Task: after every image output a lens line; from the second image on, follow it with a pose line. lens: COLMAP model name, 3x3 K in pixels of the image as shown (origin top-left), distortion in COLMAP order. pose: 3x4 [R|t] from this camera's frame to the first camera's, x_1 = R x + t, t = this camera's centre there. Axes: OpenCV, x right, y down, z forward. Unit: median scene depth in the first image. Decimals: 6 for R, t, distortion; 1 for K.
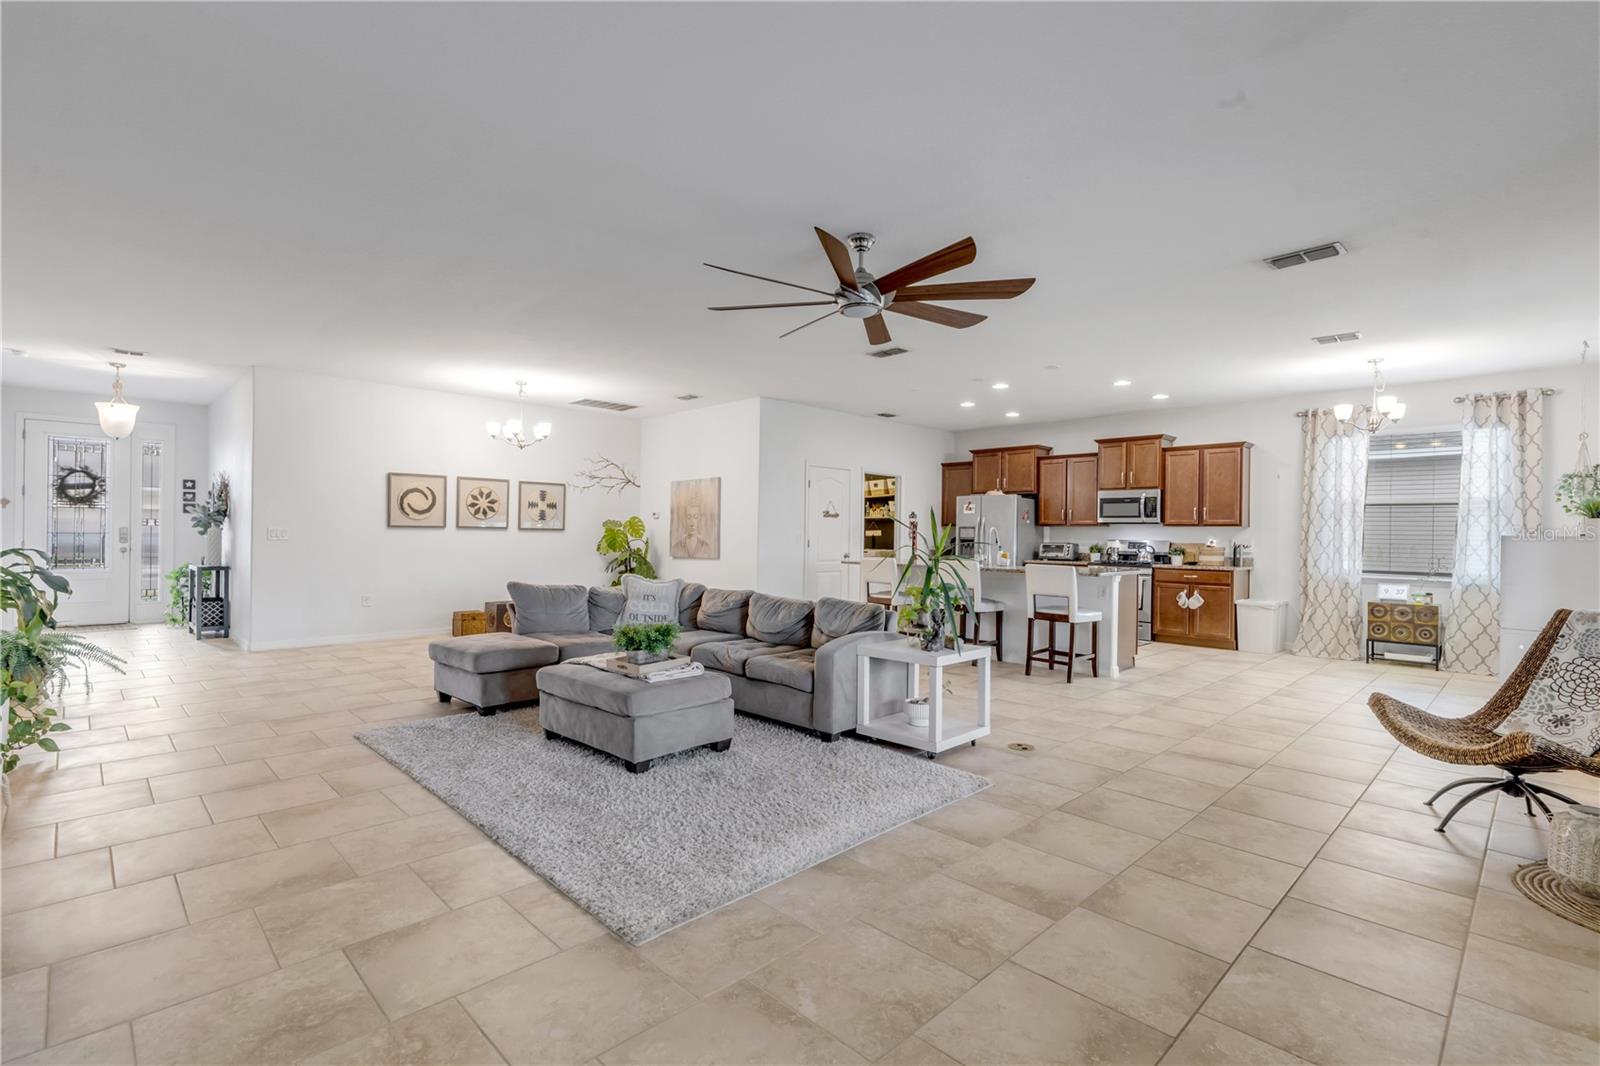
lens RADIAL K [[722.0, 0, 812.4], [0, 722.0, 543.4], [0, 0, 1]] dist [0.007893, -0.002199]
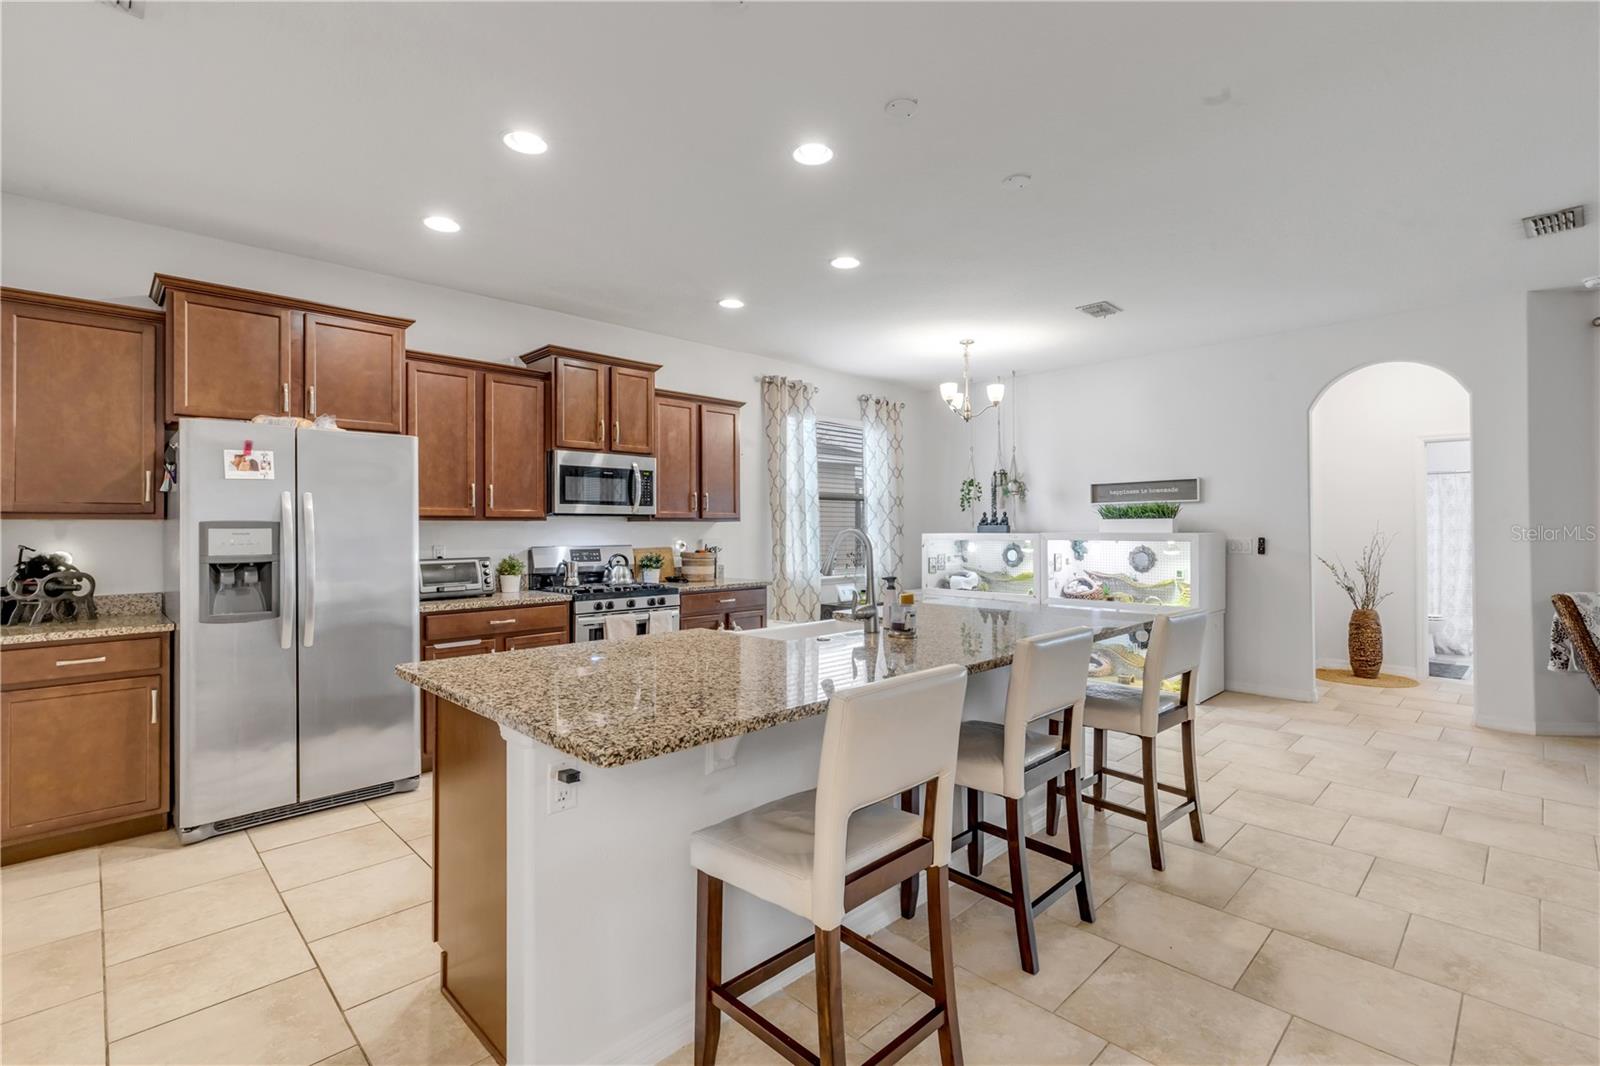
lens RADIAL K [[722.0, 0, 792.6], [0, 722.0, 530.2], [0, 0, 1]] dist [0.007893, -0.002199]
pose [[0.017395, -0.015464, 0.999729, -0.110700], [0.015188, 0.999769, 0.015201, -0.024092], [-0.999733, 0.014919, 0.017626, 0.902467]]
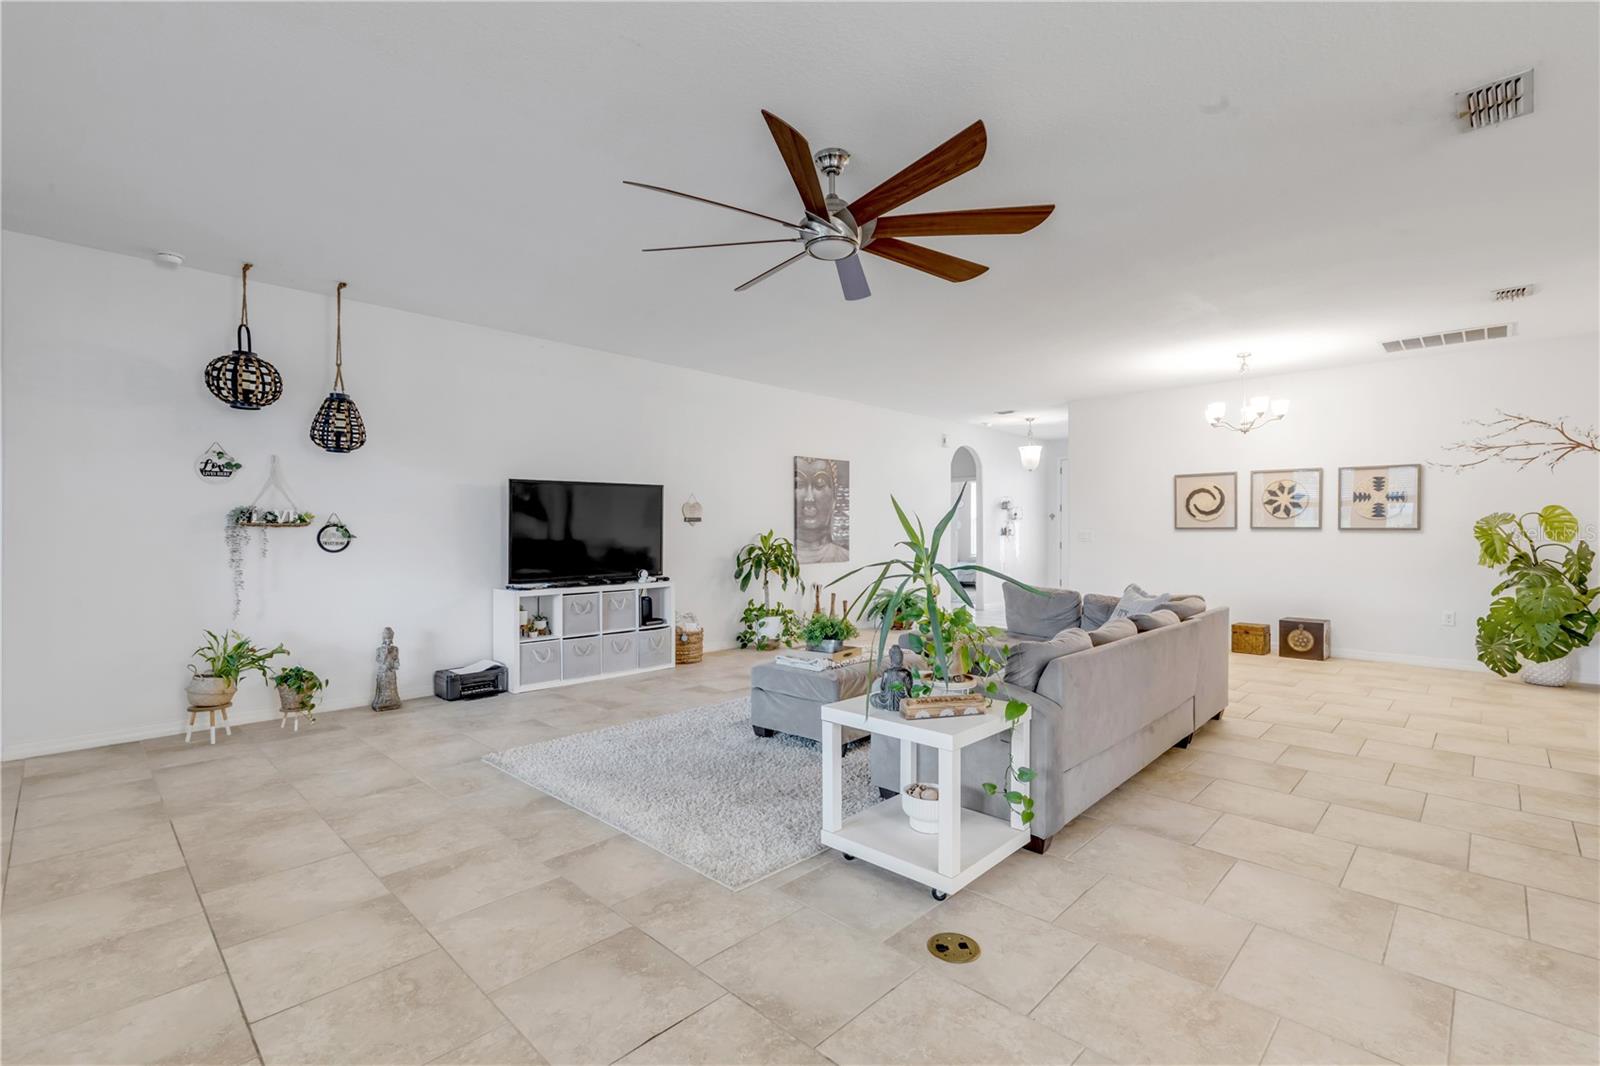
lens RADIAL K [[722.0, 0, 798.9], [0, 722.0, 541.8], [0, 0, 1]] dist [0.007893, -0.002199]
pose [[0.019662, 0.001444, -0.999806, 0.381809], [-0.012670, 0.999919, 0.001195, -0.000070], [0.999726, 0.012644, 0.019679, 0.423449]]
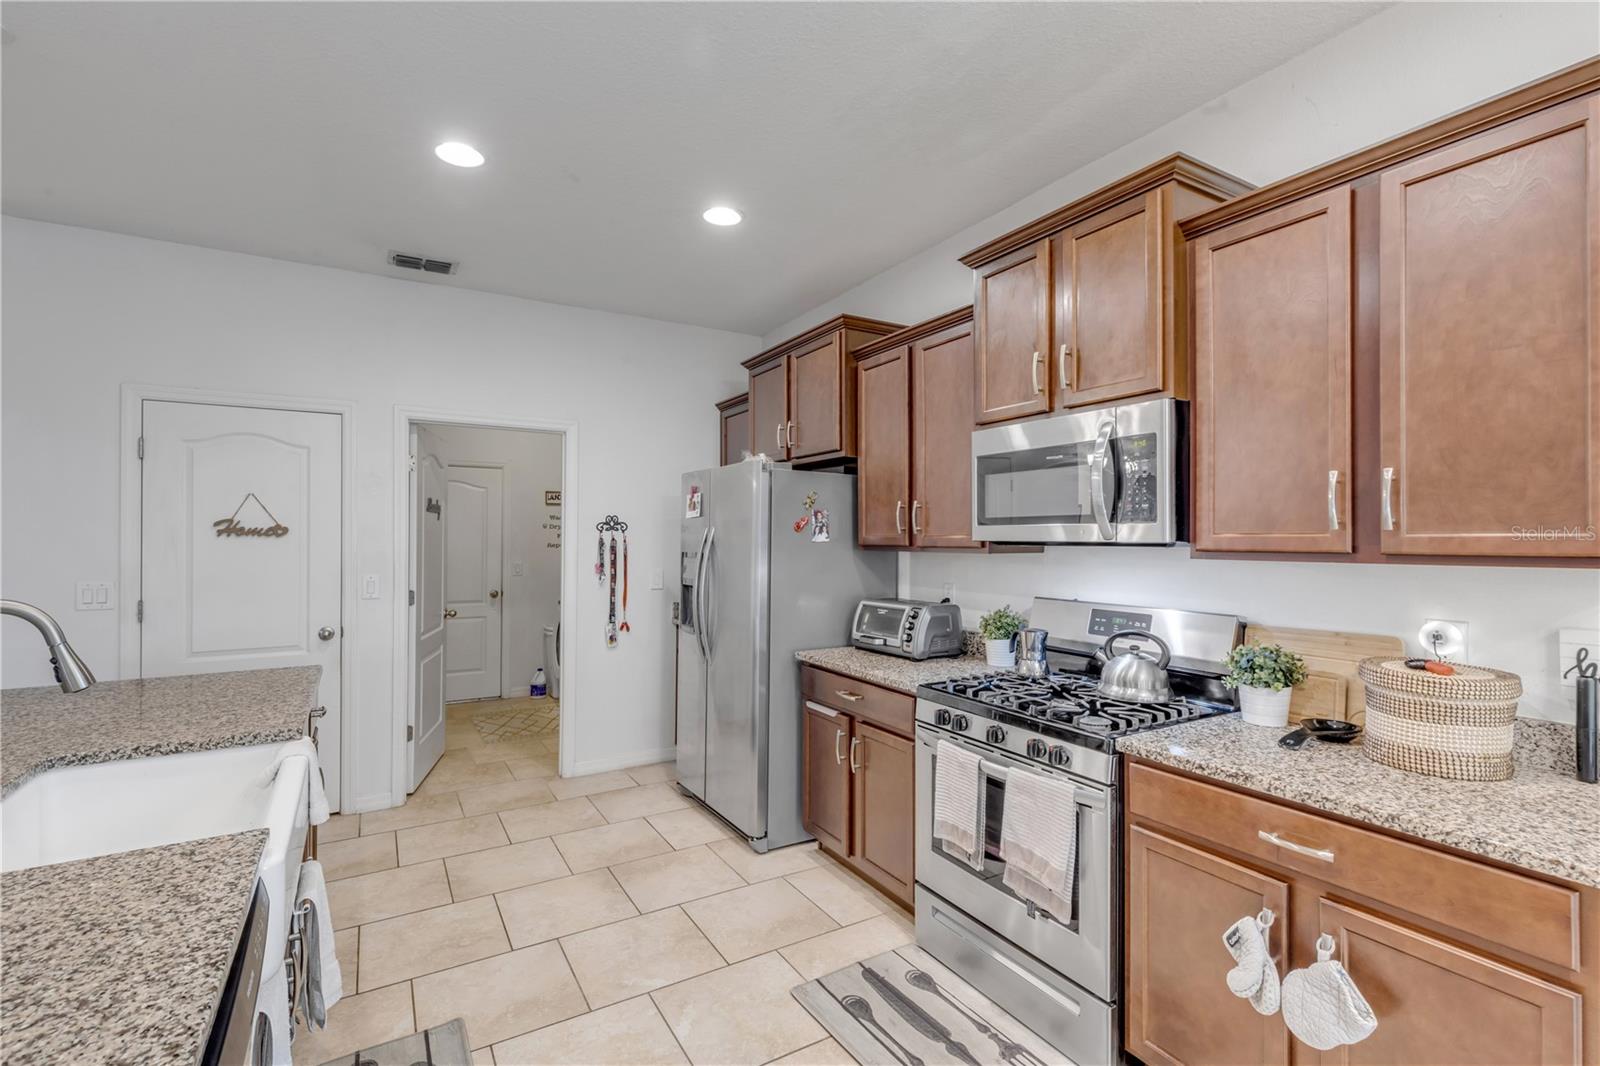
lens RADIAL K [[722.0, 0, 792.3], [0, 722.0, 534.6], [0, 0, 1]] dist [0.007893, -0.002199]
pose [[0.967454, -0.015122, -0.252594, 0.432946], [0.011664, 0.999817, -0.015181, -0.030296], [0.252777, 0.011741, 0.967453, 0.765688]]
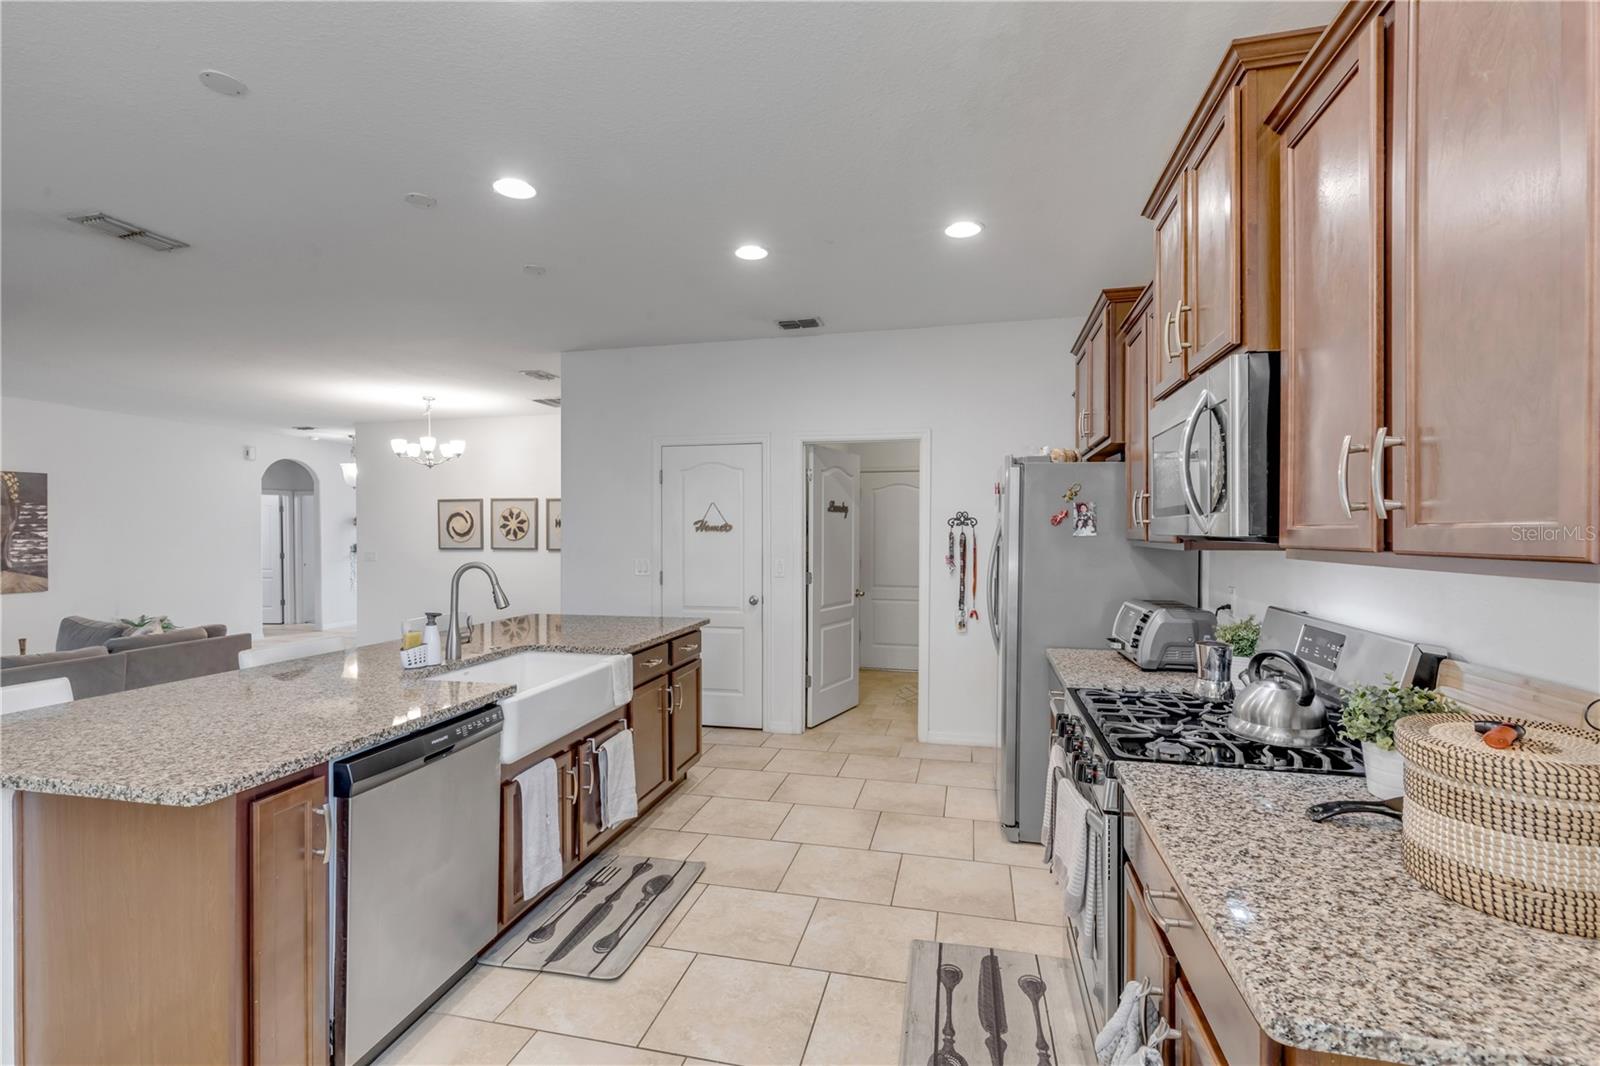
lens RADIAL K [[722.0, 0, 810.1], [0, 722.0, 537.0], [0, 0, 1]] dist [0.007893, -0.002199]
pose [[0.527478, -0.009056, -0.849521, 0.594725], [0.000021, 0.999943, -0.010646, -0.027783], [0.849569, 0.005597, 0.527448, 0.834623]]
